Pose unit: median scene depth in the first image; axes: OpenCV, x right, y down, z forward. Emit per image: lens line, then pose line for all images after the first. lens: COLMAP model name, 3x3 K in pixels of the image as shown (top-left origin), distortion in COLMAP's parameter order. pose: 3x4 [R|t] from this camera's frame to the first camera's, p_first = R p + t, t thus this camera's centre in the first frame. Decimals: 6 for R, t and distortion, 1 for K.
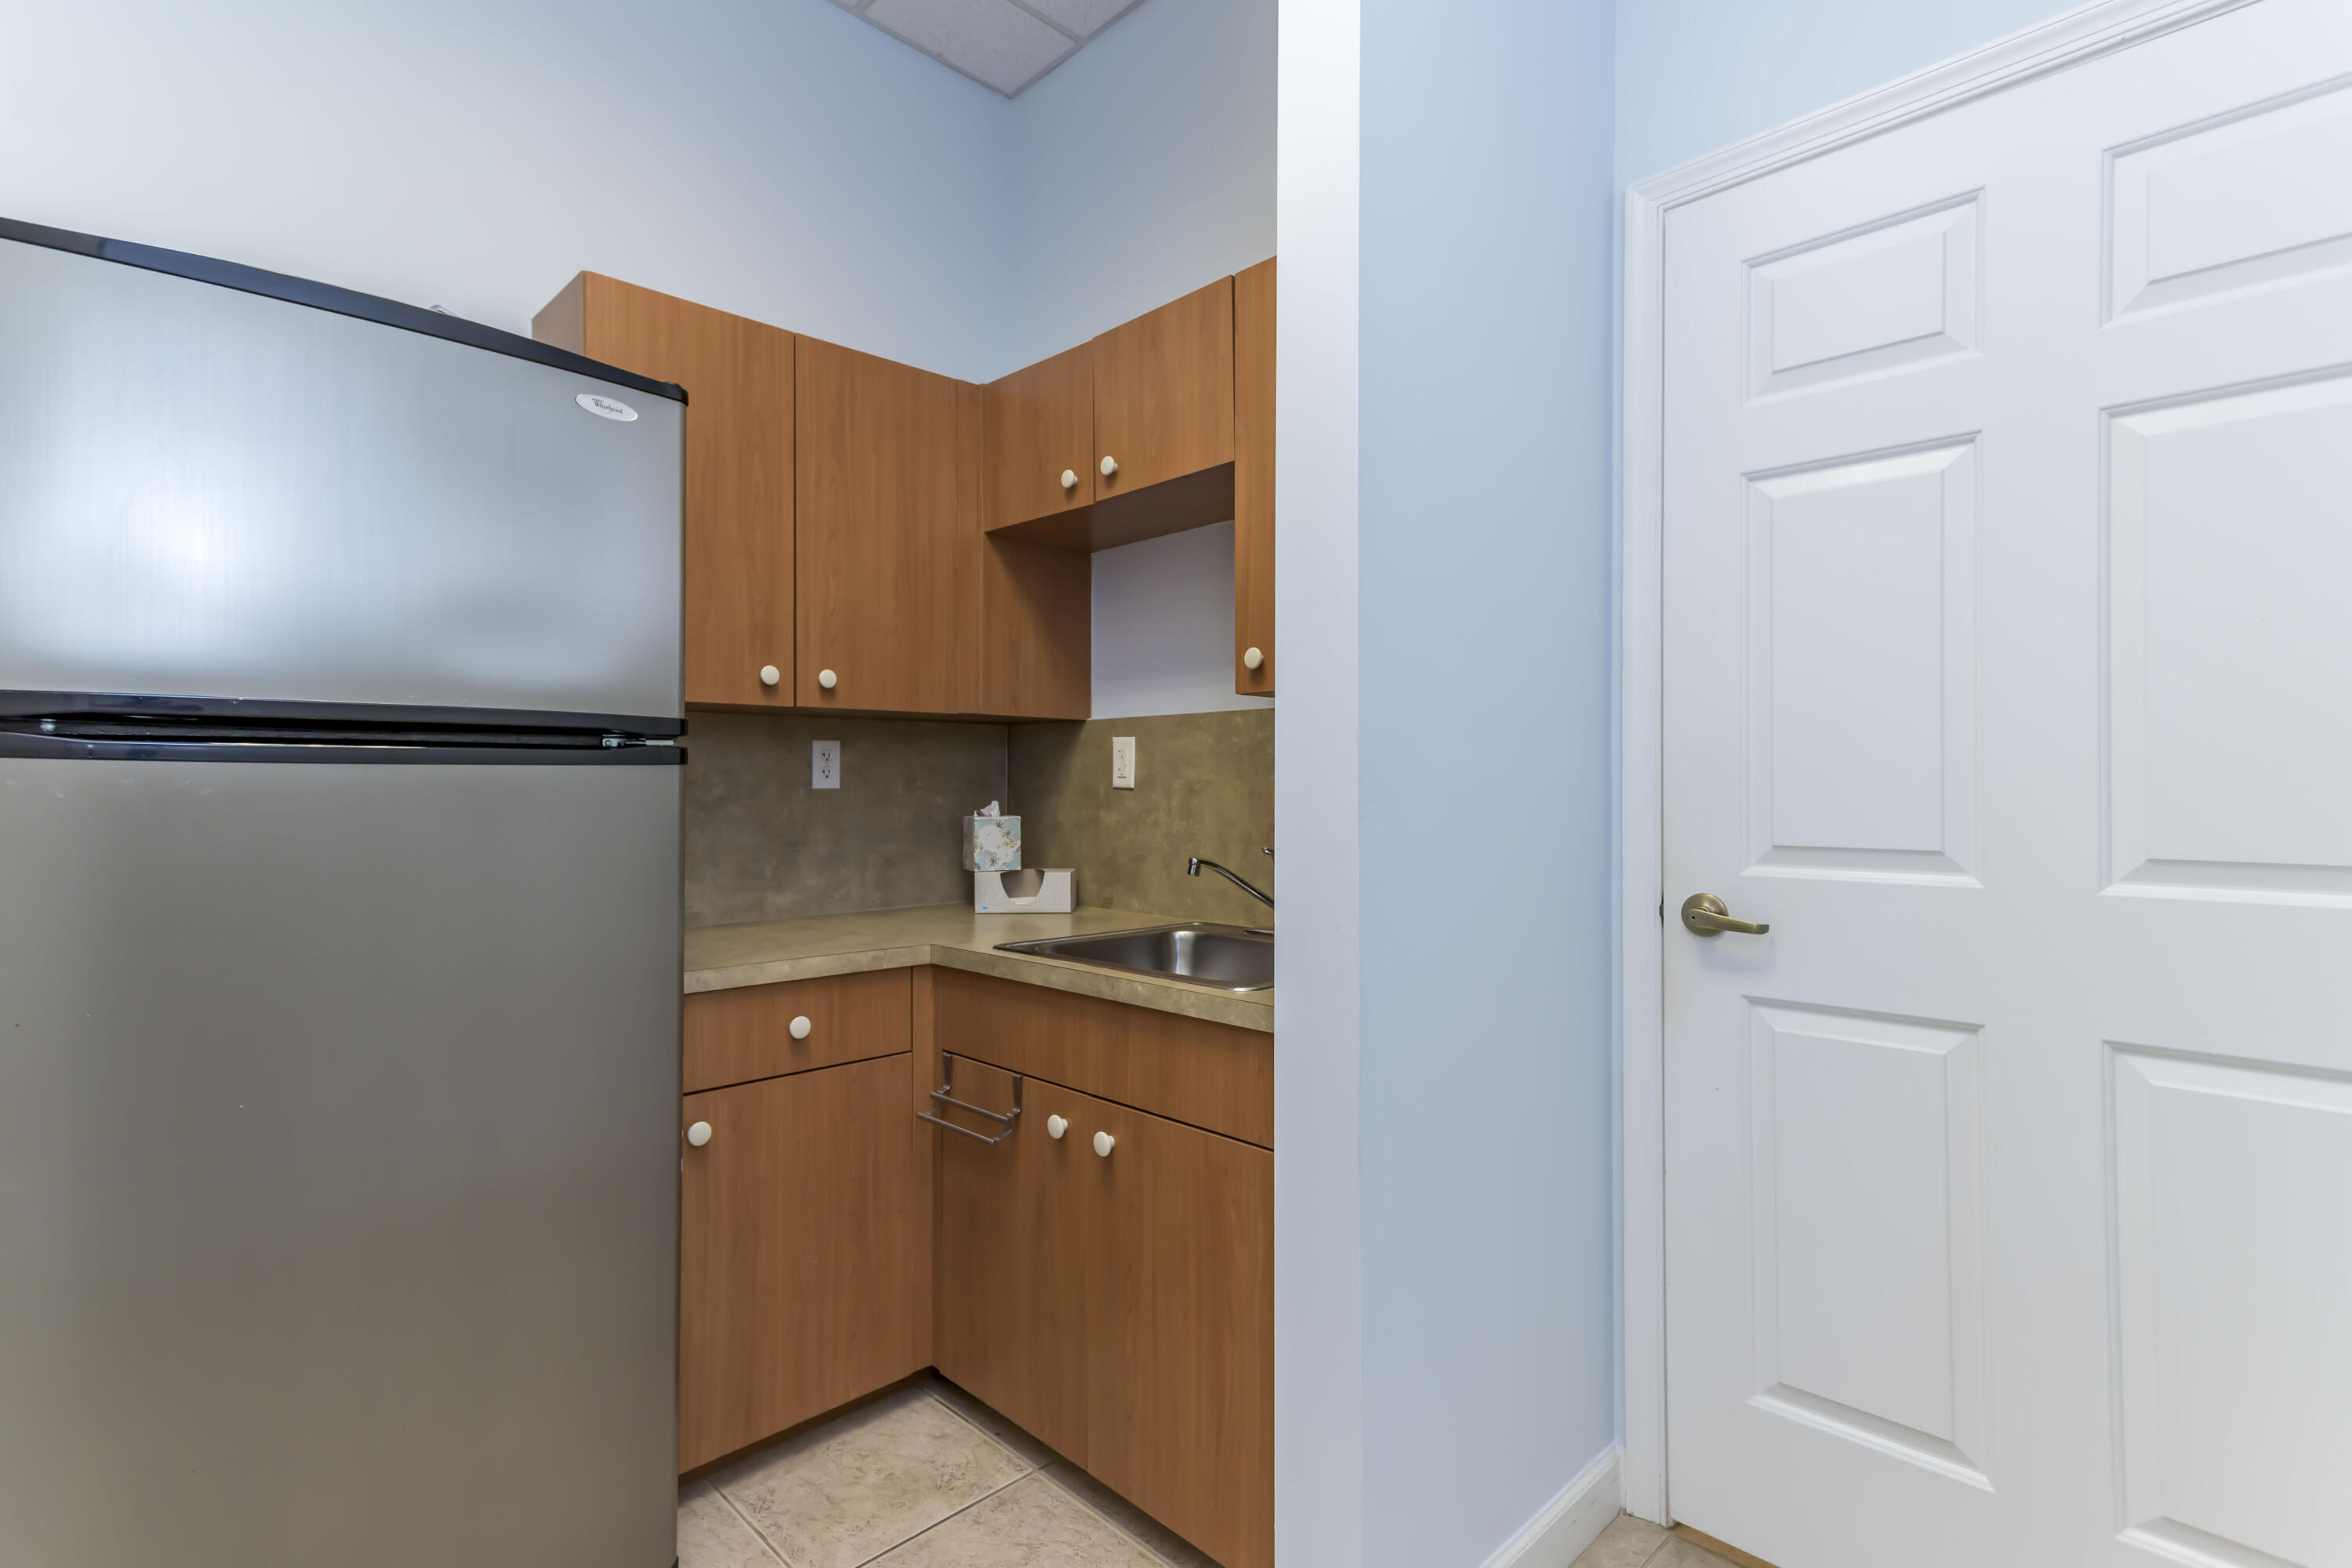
lens RADIAL K [[1151.3, 0, 1176.0], [0, 1151.3, 784.0], [0, 0, 1]] dist [0.036454, 0.005620]
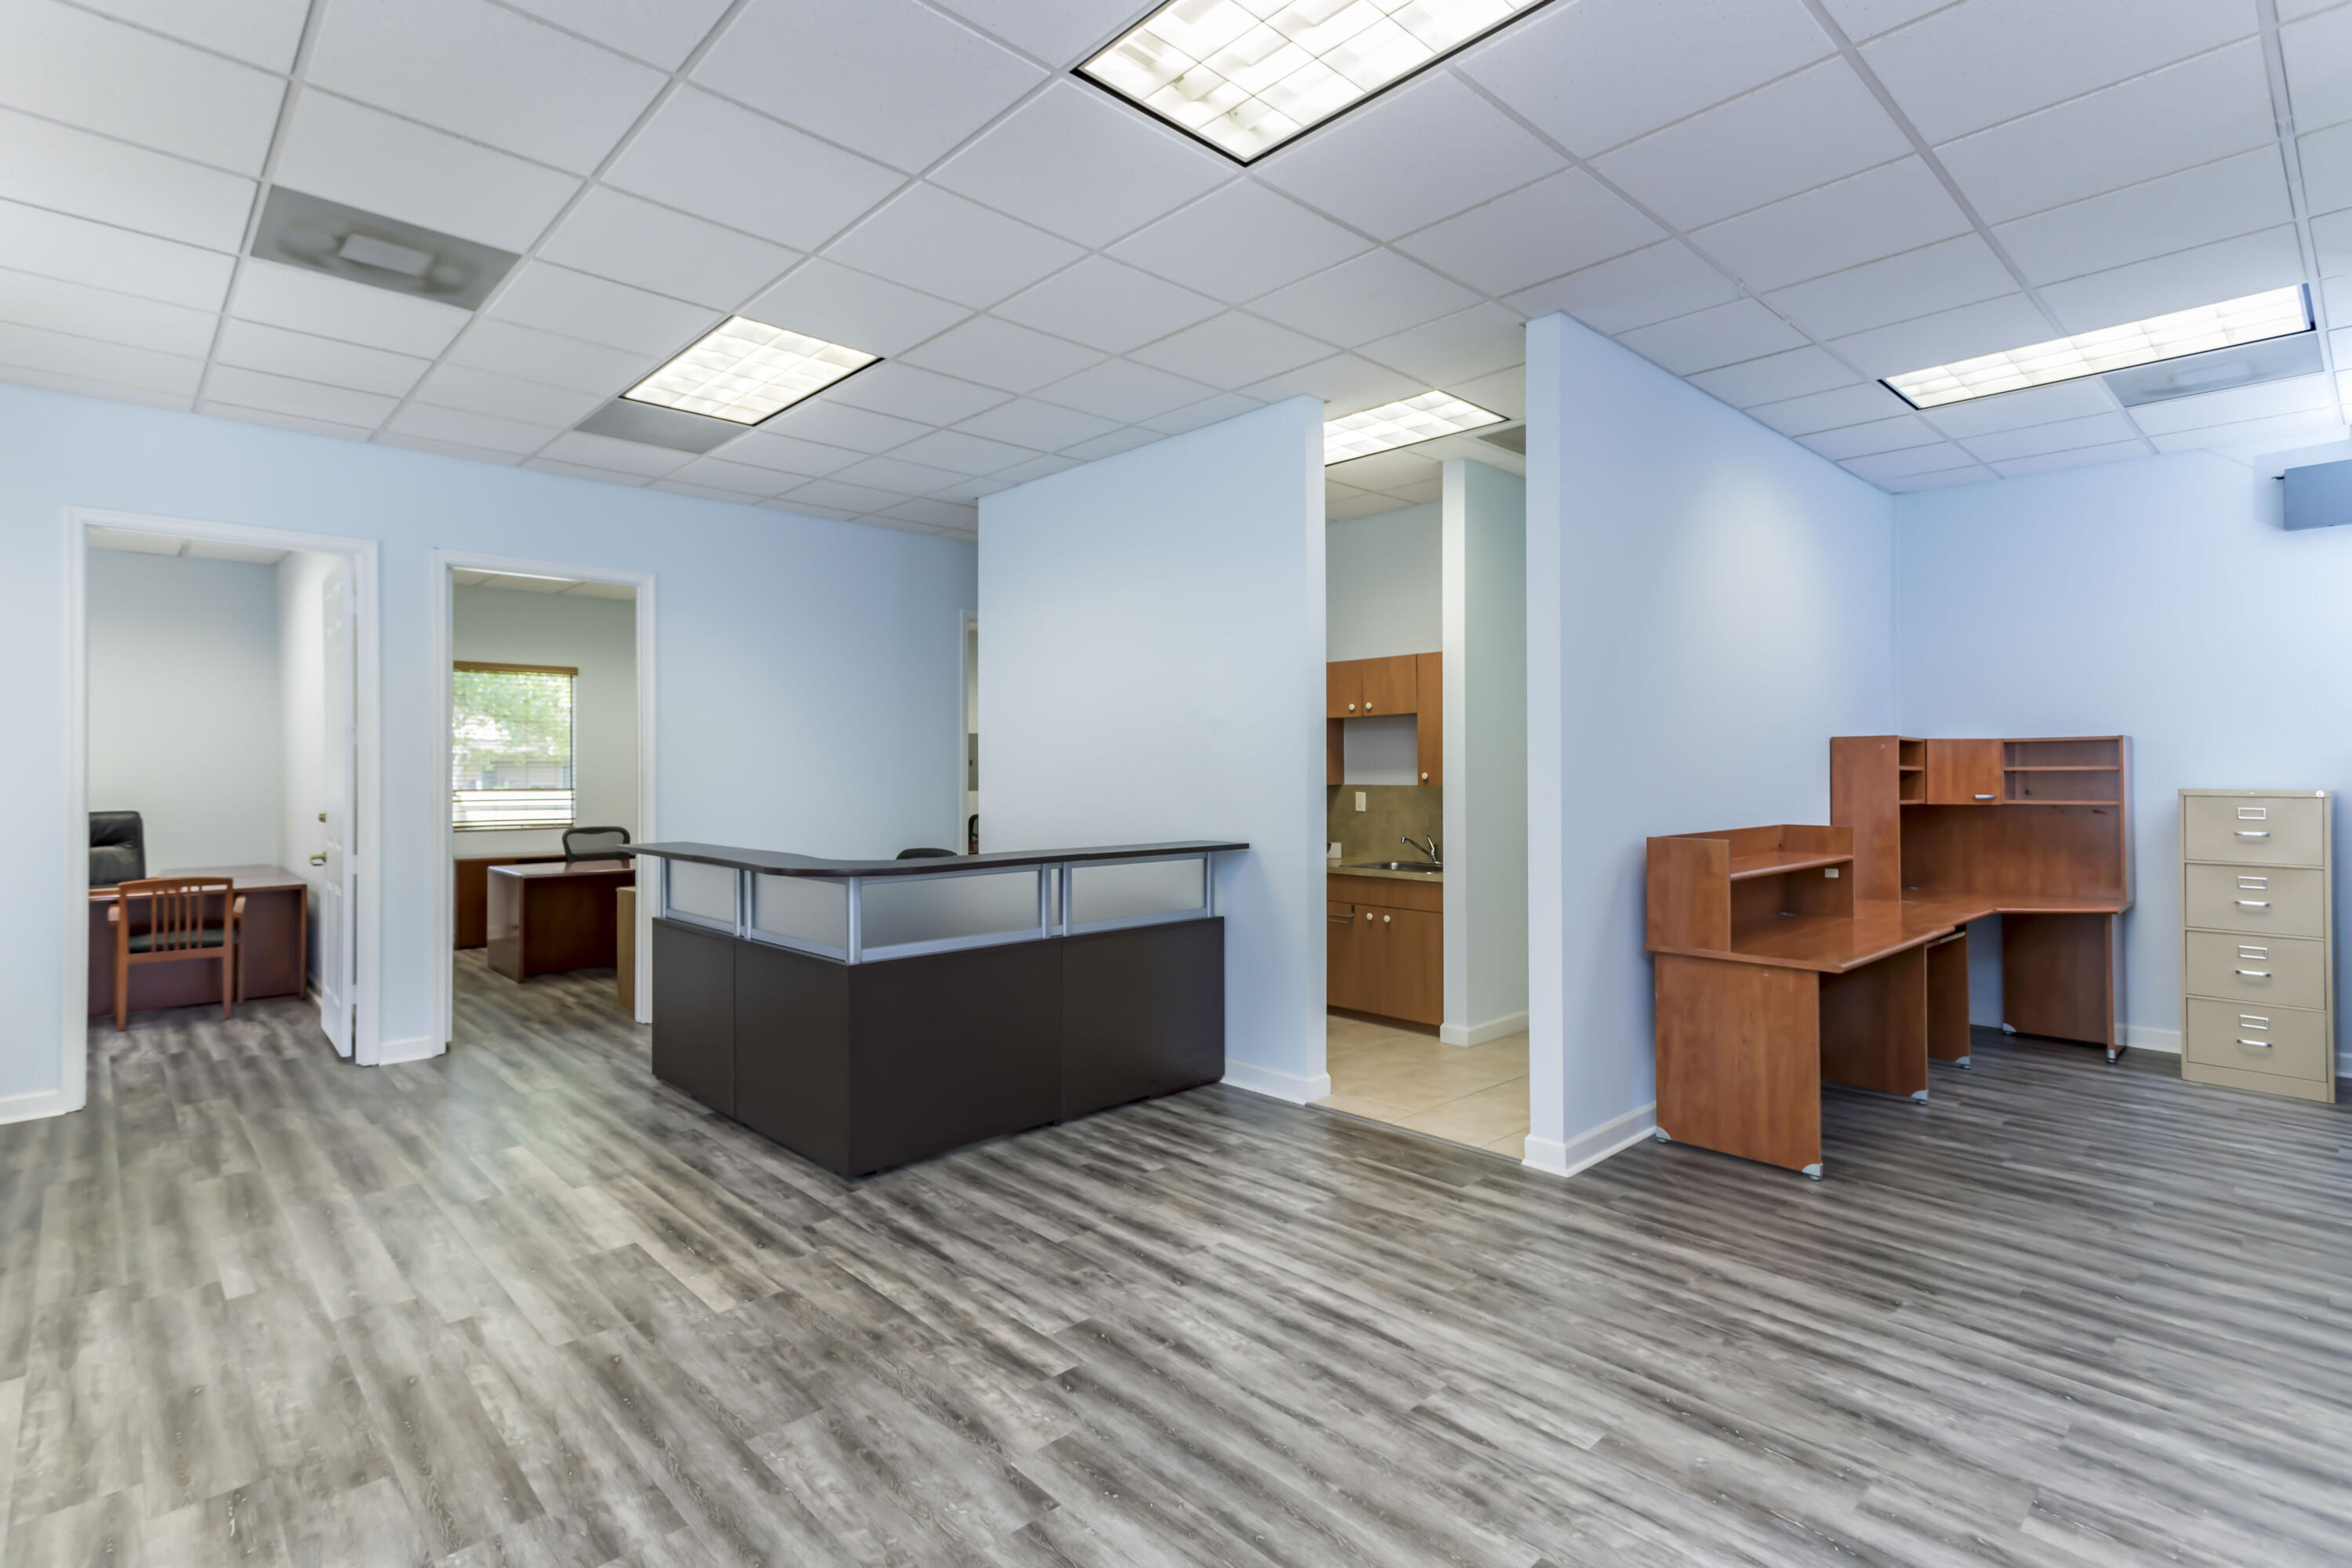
lens RADIAL K [[1136.4, 0, 1170.9], [0, 1136.4, 771.3], [0, 0, 1]] dist [0.023069, 0.001730]
pose [[0.999661, -0.003439, -0.025824, -0.494308], [0.003579, 0.999979, 0.005352, -0.124892], [0.025805, -0.005442, 0.999652, -1.943725]]
